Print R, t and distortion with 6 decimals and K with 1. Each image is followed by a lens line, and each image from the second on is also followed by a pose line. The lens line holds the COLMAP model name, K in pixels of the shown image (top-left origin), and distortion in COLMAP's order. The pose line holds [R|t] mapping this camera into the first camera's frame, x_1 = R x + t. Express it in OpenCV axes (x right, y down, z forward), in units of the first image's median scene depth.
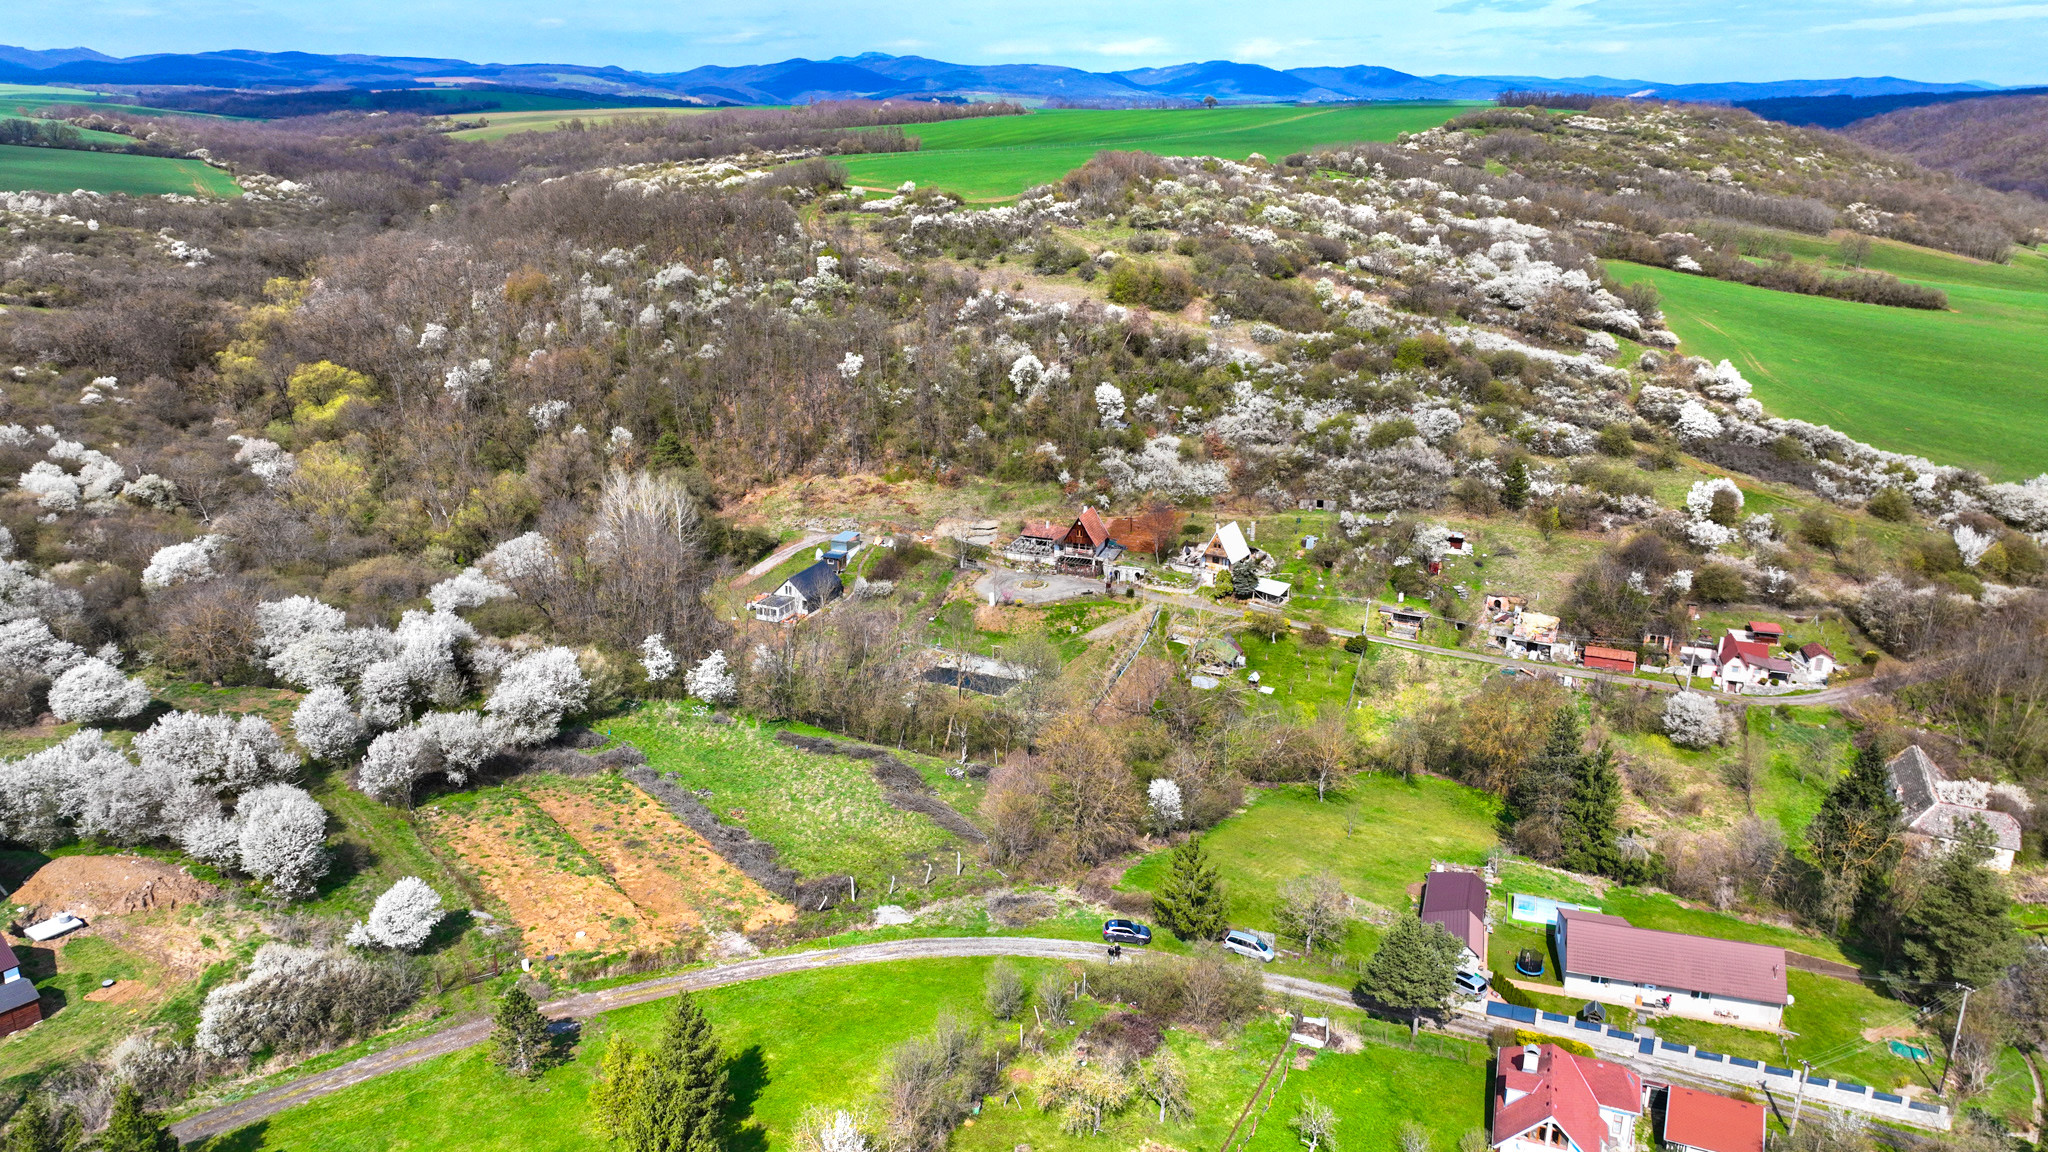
lens RADIAL K [[1445.0, 0, 1027.0], [0, 1445.0, 580.7], [0, 0, 1]] dist [0.009241, -0.005537]
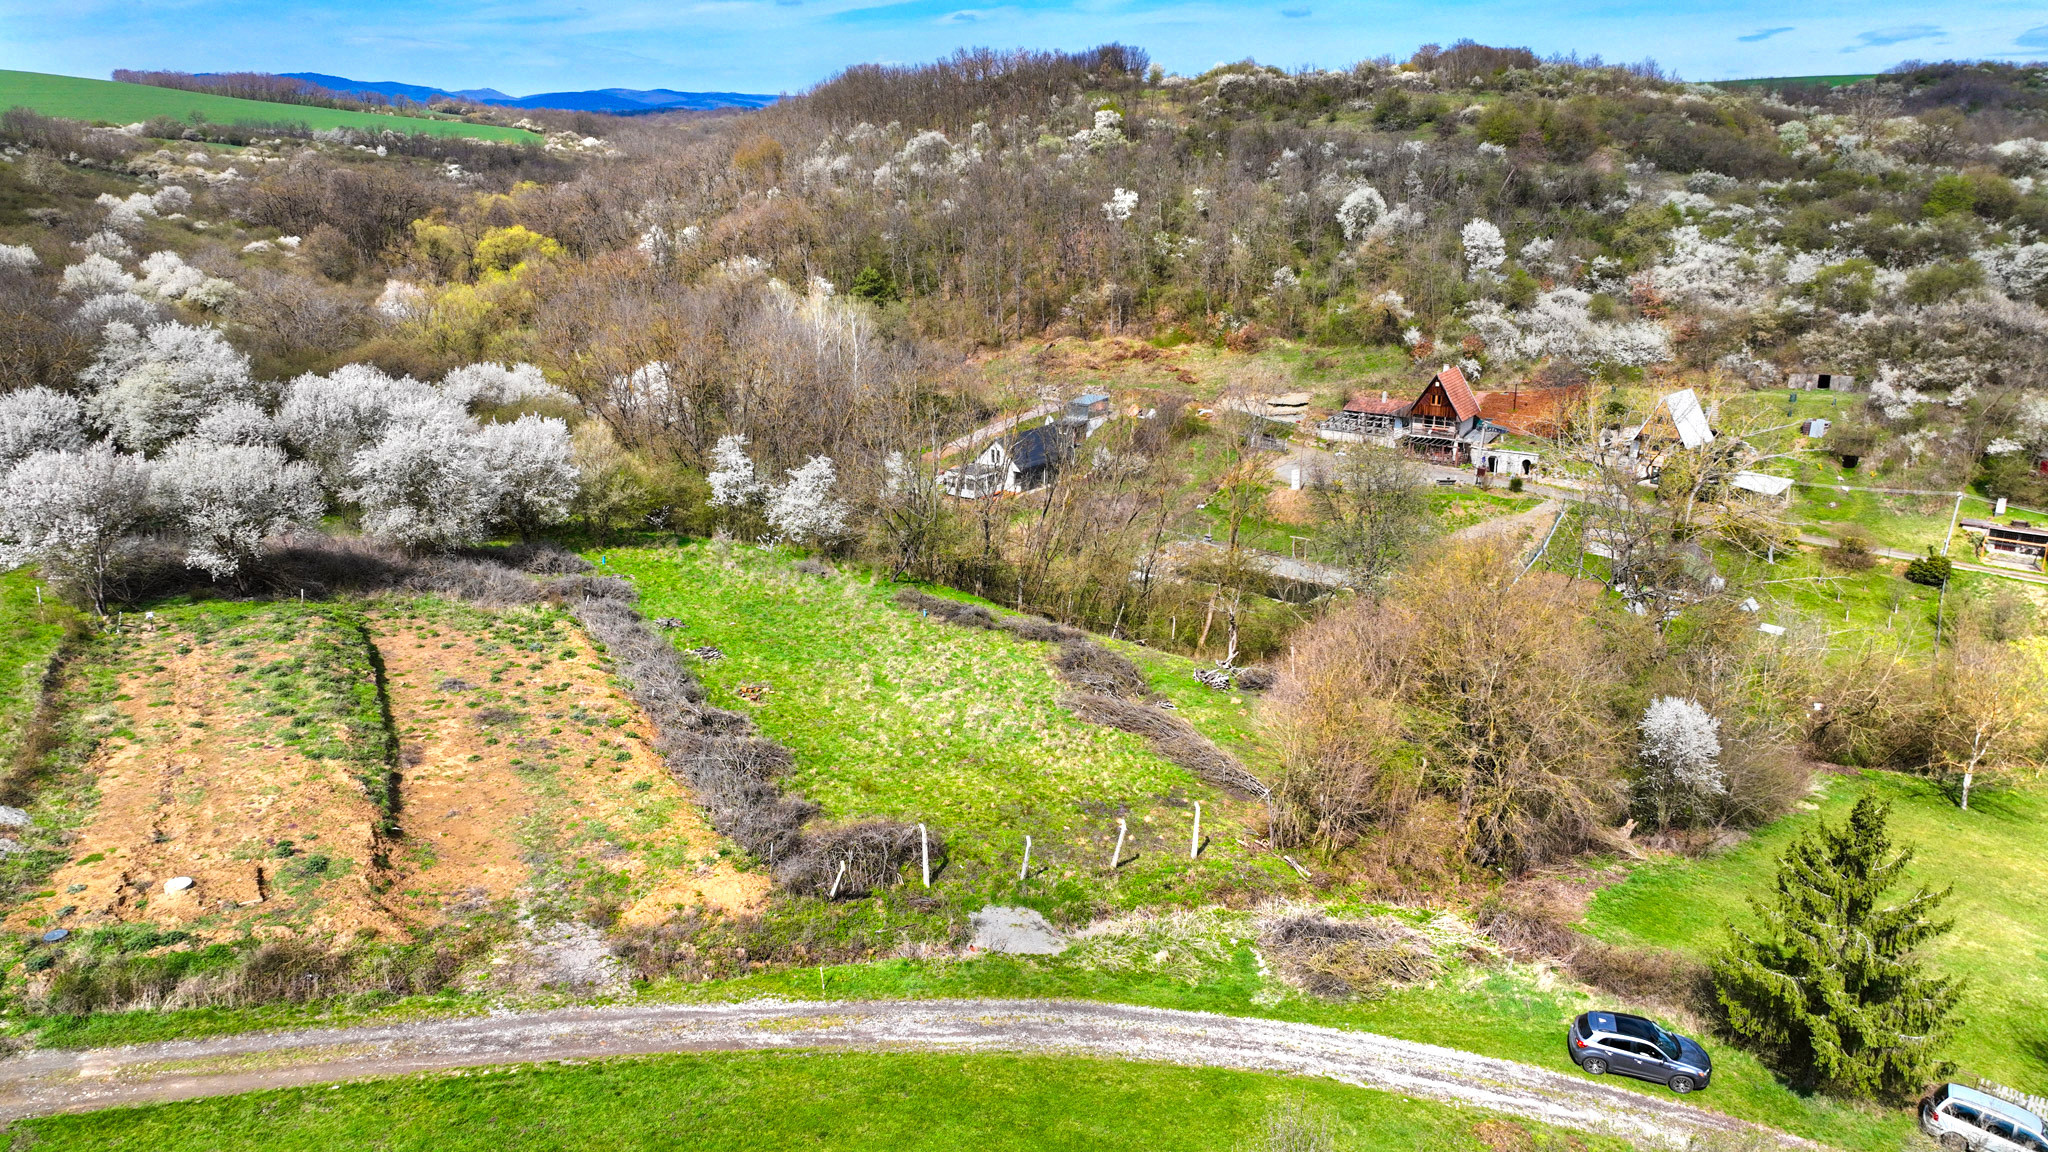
lens RADIAL K [[1445.0, 0, 1026.0], [0, 1445.0, 569.7], [0, 0, 1]] dist [0.009241, -0.005537]
pose [[0.977396, 0.061018, -0.202418, -0.008630], [-0.067954, 0.997310, -0.027489, 0.079038], [0.200197, 0.040623, 0.978913, 0.335934]]
